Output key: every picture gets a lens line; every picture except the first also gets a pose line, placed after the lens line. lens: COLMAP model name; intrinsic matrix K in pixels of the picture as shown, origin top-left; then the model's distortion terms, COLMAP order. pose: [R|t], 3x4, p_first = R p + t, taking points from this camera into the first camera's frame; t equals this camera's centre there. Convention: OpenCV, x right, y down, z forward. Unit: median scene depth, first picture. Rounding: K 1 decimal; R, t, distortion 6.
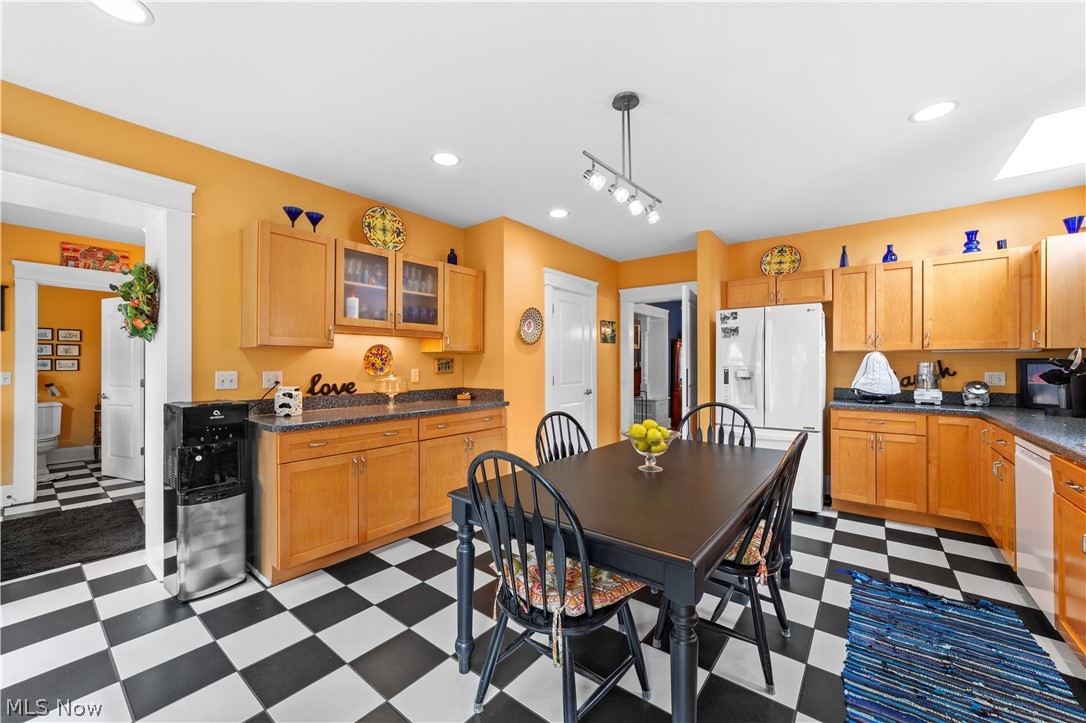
lens RADIAL K [[419.3, 0, 548.2], [0, 419.3, 361.7], [0, 0, 1]] dist [-0.014361, 0.000753]
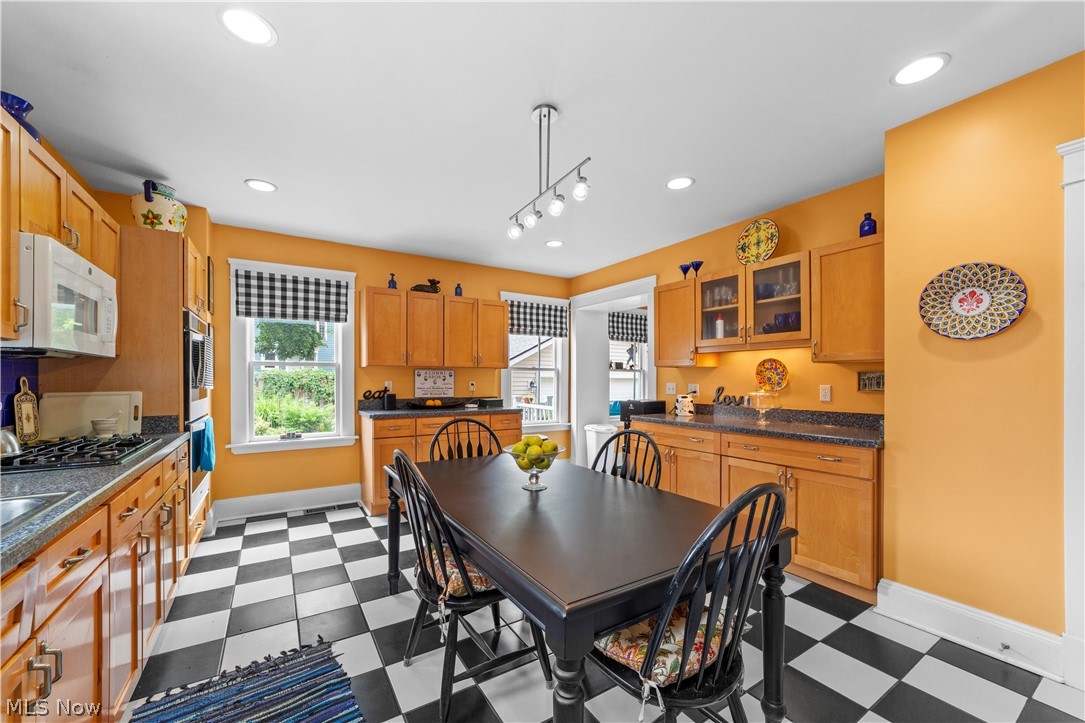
lens RADIAL K [[419.0, 0, 542.5], [0, 419.0, 379.6], [0, 0, 1]] dist [-0.014361, 0.000753]
pose [[-0.336779, -0.000268, -0.941584, 0.705597], [-0.000497, 1.000000, -0.000107, 0.008643], [0.941583, 0.000432, -0.336779, 0.845347]]
